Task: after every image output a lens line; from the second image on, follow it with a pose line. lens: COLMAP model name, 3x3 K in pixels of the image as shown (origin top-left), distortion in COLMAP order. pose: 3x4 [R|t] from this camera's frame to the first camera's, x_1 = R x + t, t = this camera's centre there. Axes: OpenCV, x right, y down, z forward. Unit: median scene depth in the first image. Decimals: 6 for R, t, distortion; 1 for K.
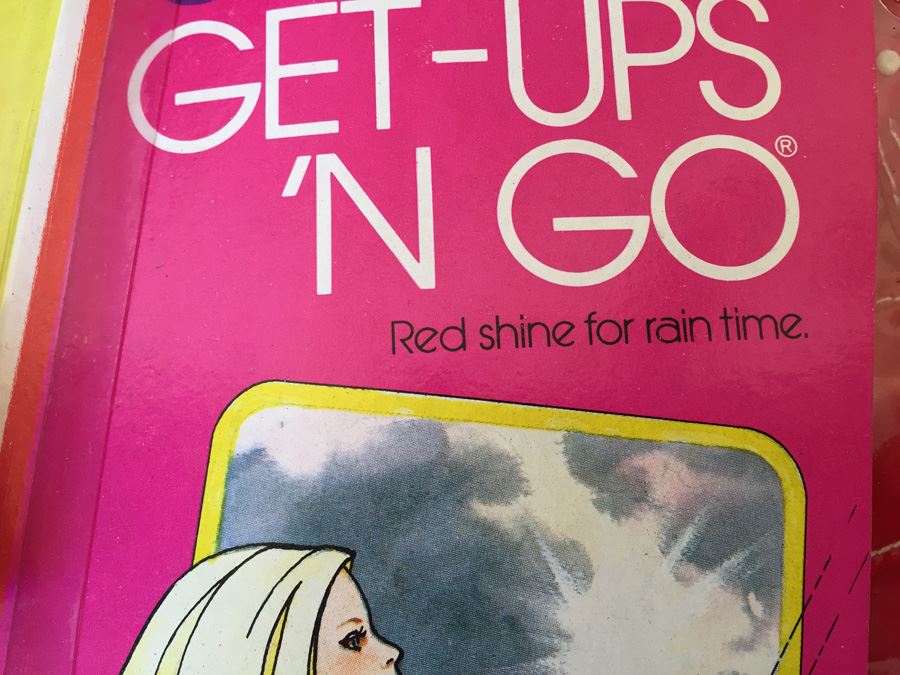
lens RADIAL K [[815.6, 0, 450.0], [0, 815.6, 337.5], [0, 0, 1]] dist [0.092055, -0.165441]
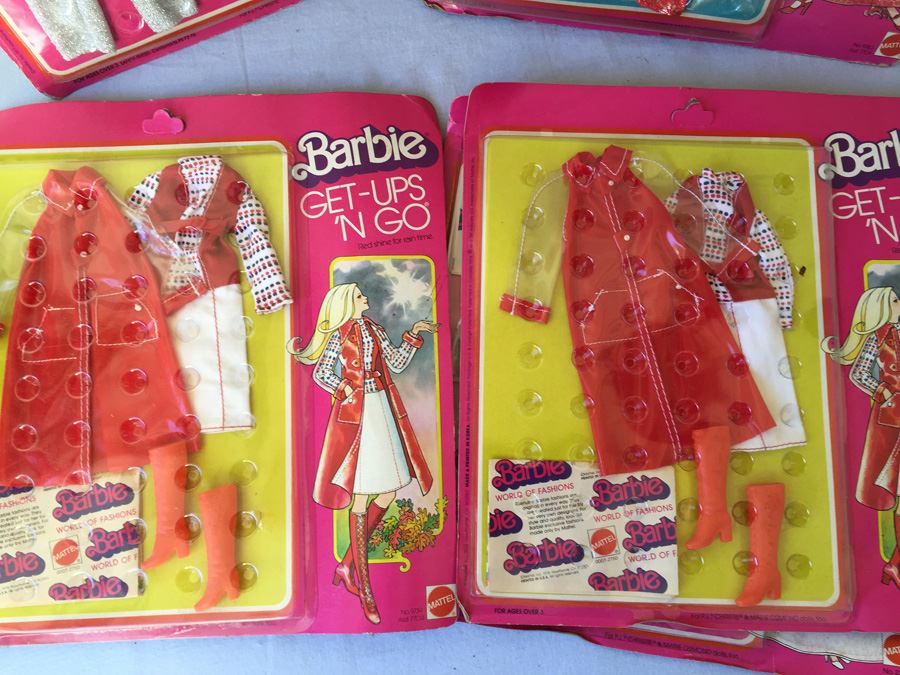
lens RADIAL K [[815.6, 0, 450.0], [0, 815.6, 337.5], [0, 0, 1]] dist [0.092055, -0.165441]
pose [[0.990601, -0.130516, 0.040926, 0.239628], [0.130244, 0.991439, 0.009252, 0.650998], [-0.041784, -0.003835, 0.999119, -4.667433]]
